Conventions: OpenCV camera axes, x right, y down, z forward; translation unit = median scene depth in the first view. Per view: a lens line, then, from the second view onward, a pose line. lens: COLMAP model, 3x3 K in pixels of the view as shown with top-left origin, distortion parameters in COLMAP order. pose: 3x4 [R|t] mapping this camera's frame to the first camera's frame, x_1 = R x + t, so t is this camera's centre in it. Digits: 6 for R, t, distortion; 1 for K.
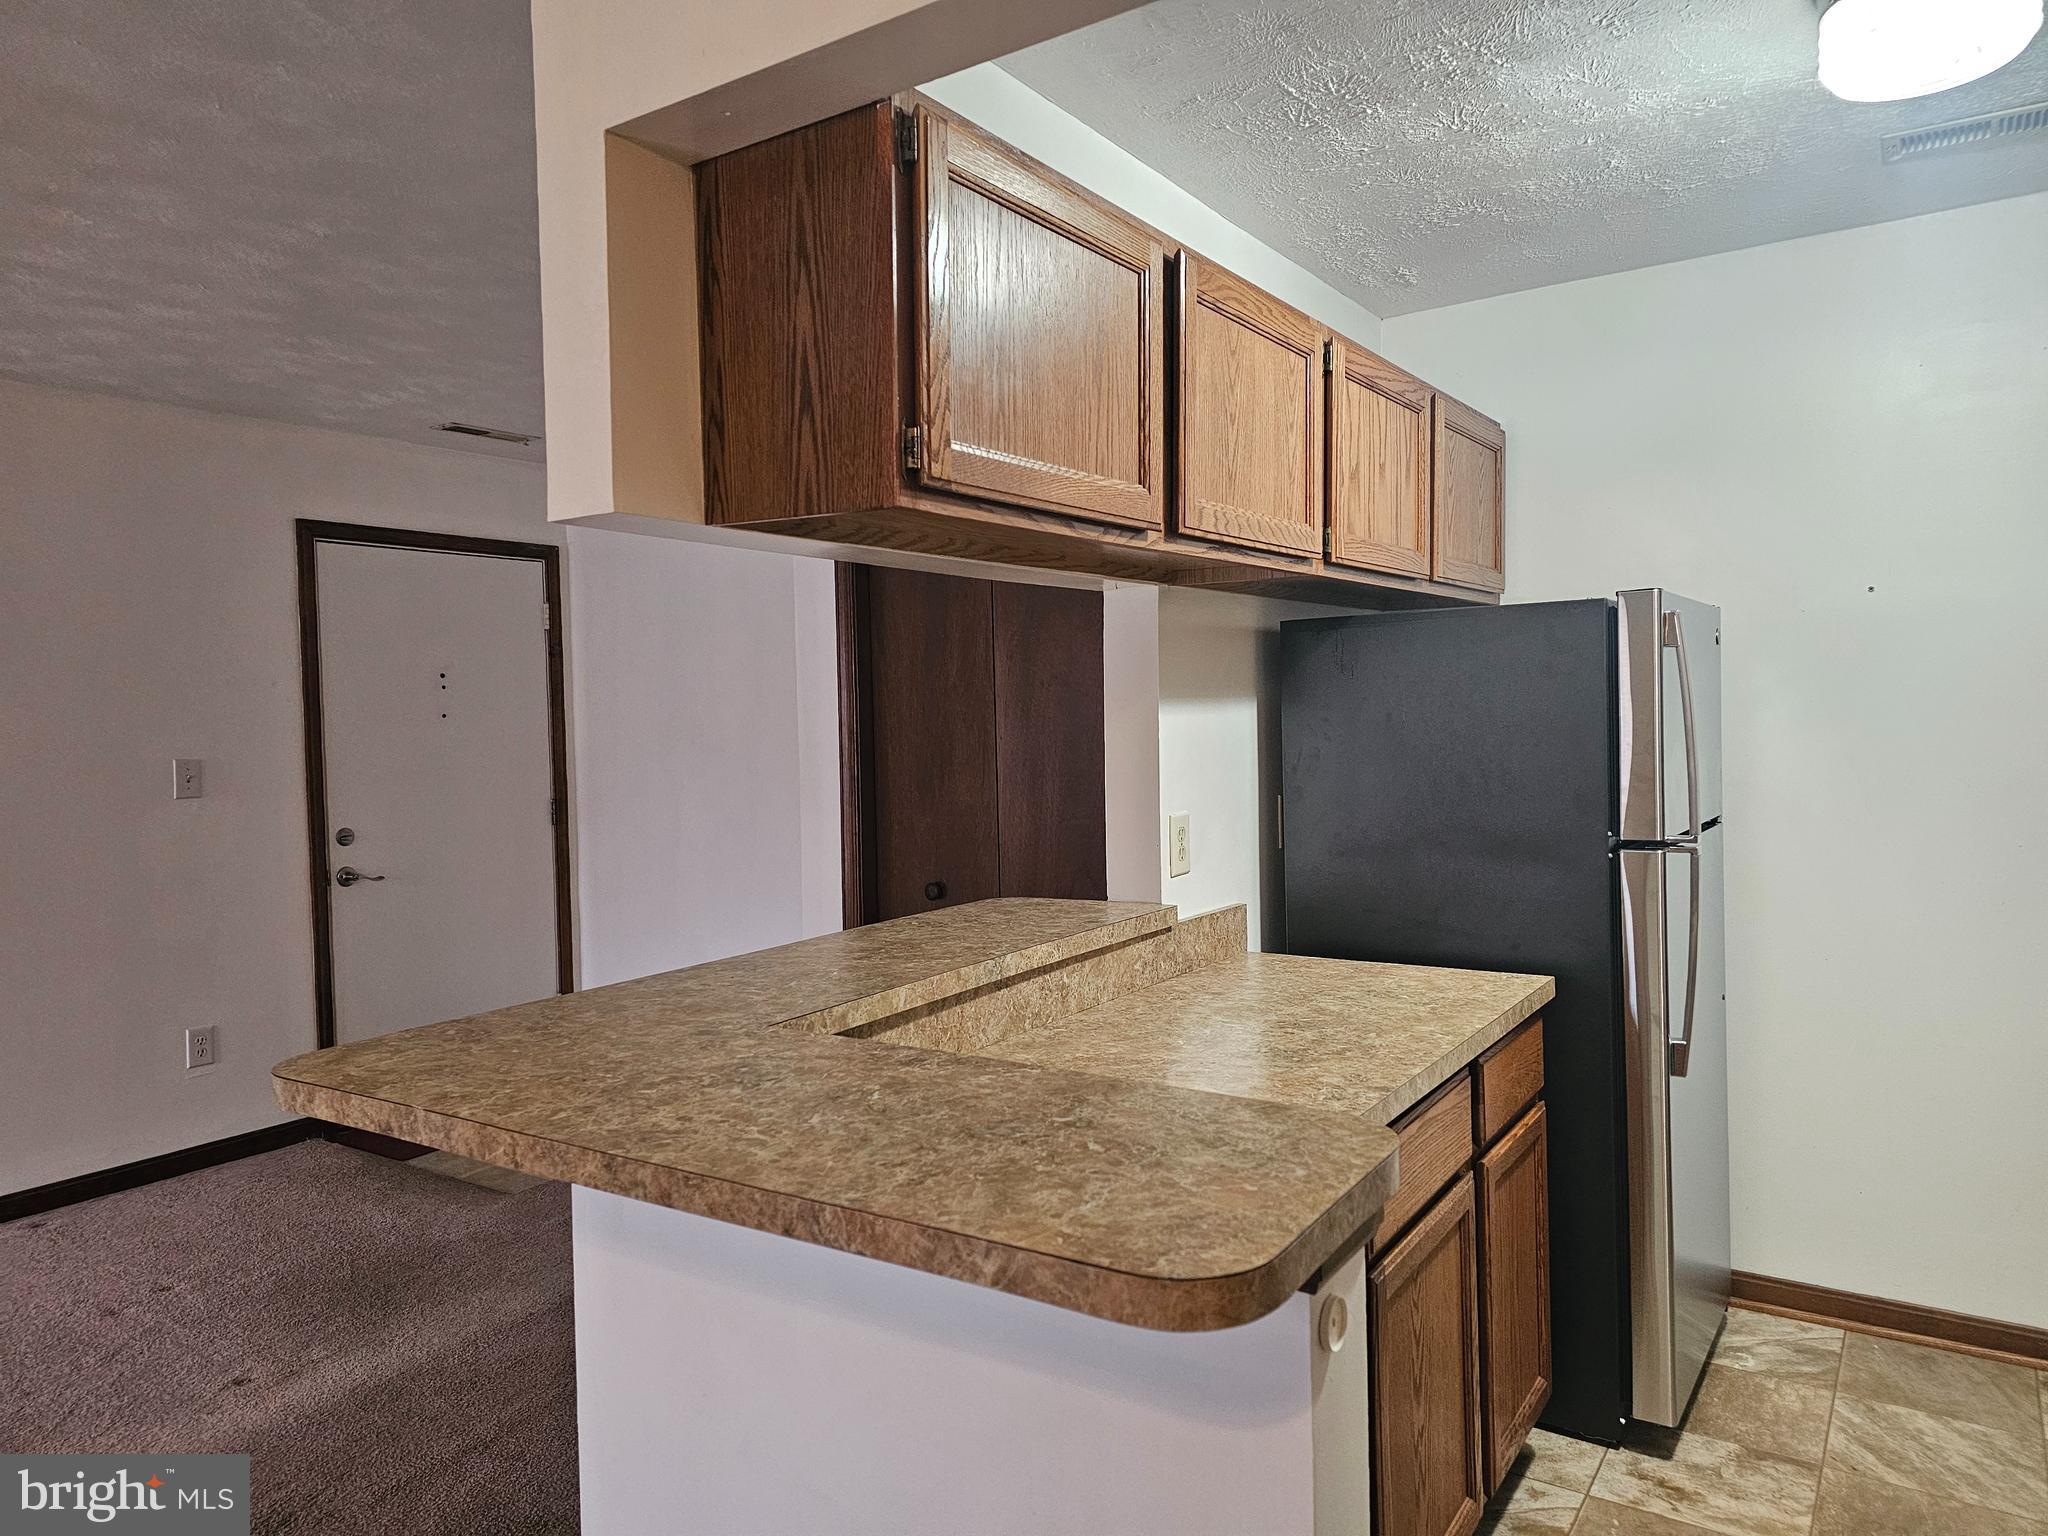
lens RADIAL K [[1376.9, 0, 1015.2], [0, 1376.9, 751.5], [0, 0, 1]] dist [0.058005, -0.042977]
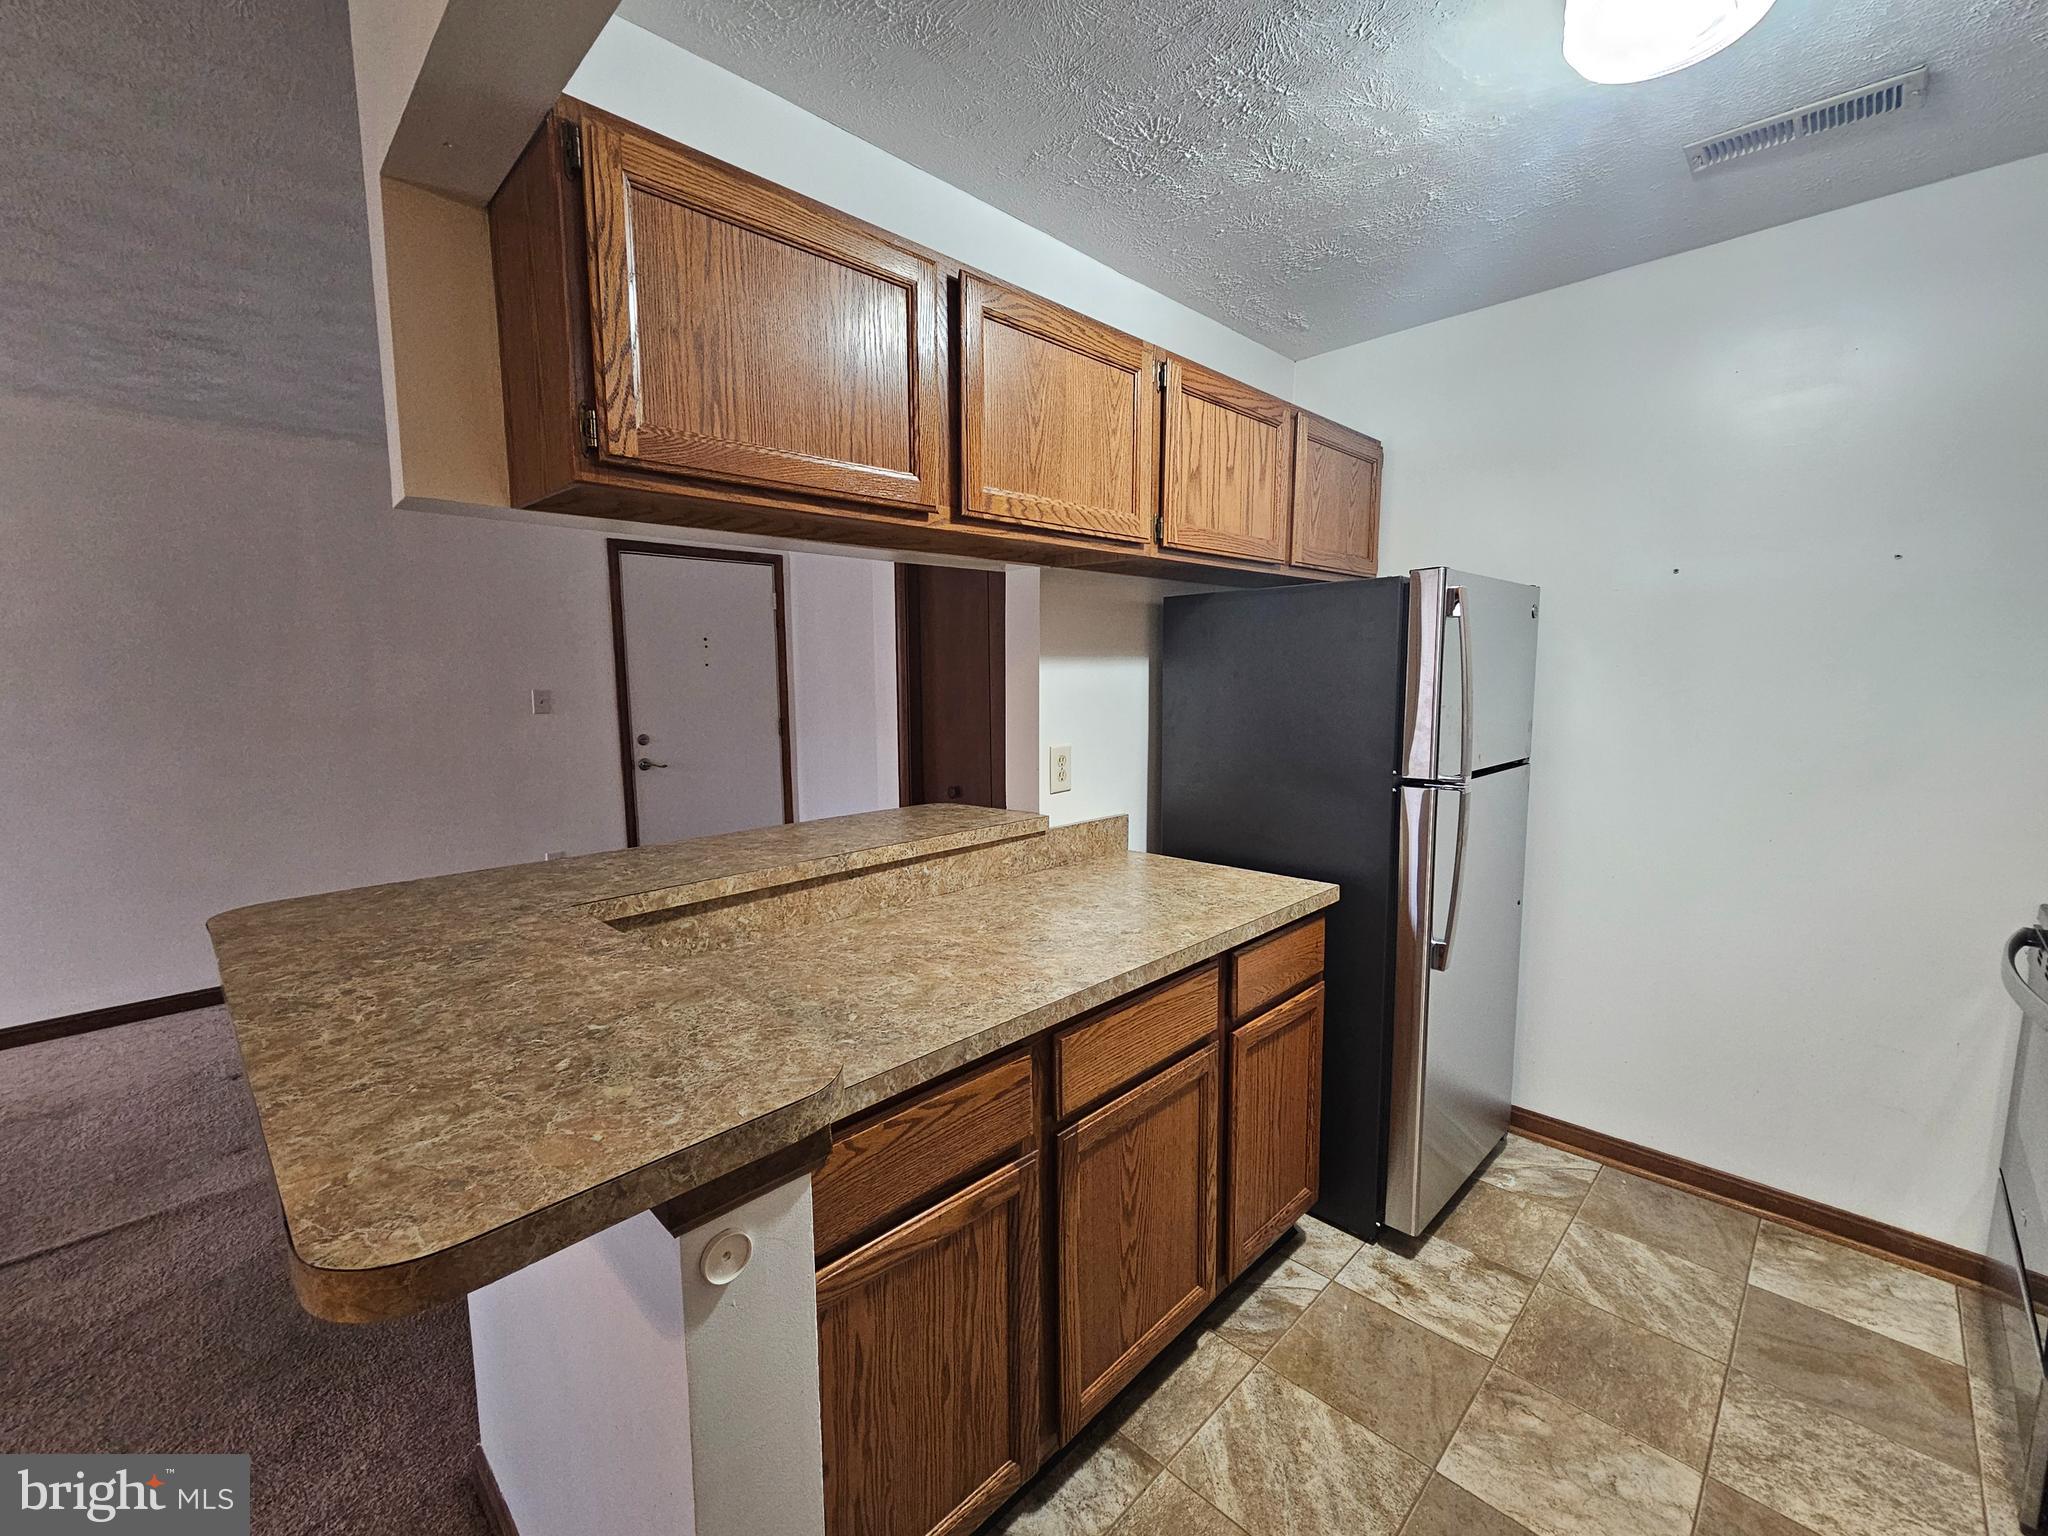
lens RADIAL K [[856.1, 0, 1029.9], [0, 856.1, 769.8], [0, 0, 1]] dist [-0.003602, 0.000985]
pose [[0.981758, 0.035676, -0.186759, 0.257432], [-0.018808, 0.995643, 0.091325, -0.005598], [0.189203, -0.086147, 0.978152, 0.209217]]
